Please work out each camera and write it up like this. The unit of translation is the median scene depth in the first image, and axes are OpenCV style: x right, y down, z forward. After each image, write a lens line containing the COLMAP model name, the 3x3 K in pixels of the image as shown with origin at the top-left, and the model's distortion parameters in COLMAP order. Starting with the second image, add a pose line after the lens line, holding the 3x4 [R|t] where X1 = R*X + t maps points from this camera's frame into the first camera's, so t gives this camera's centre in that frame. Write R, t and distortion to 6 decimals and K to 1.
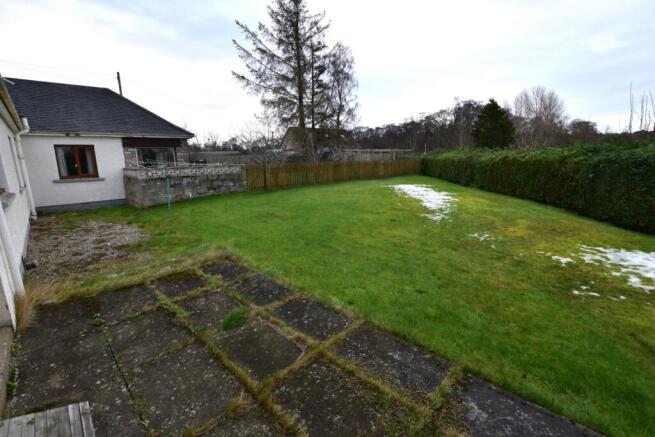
lens RADIAL K [[289.0, 0, 326.8], [0, 289.0, 216.9], [0, 0, 1]] dist [-0.027315, 0.000339]
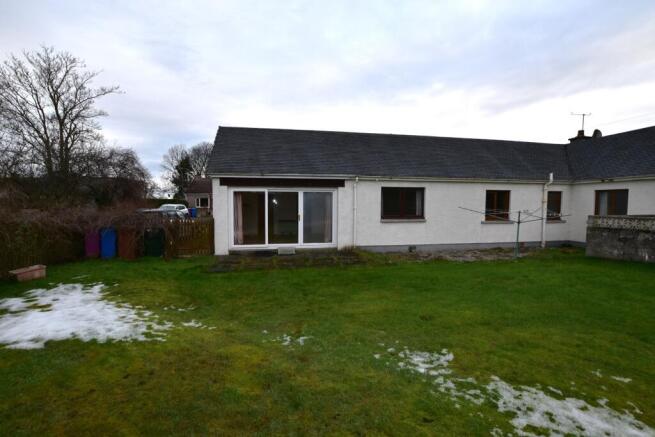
lens RADIAL K [[289.0, 0, 326.8], [0, 289.0, 216.9], [0, 0, 1]] dist [-0.027315, 0.000339]
pose [[-0.560803, 0.054205, -0.826173, 0.673484], [-0.153969, 0.973621, 0.168392, -0.212361], [0.813507, 0.221640, -0.537664, 0.897931]]
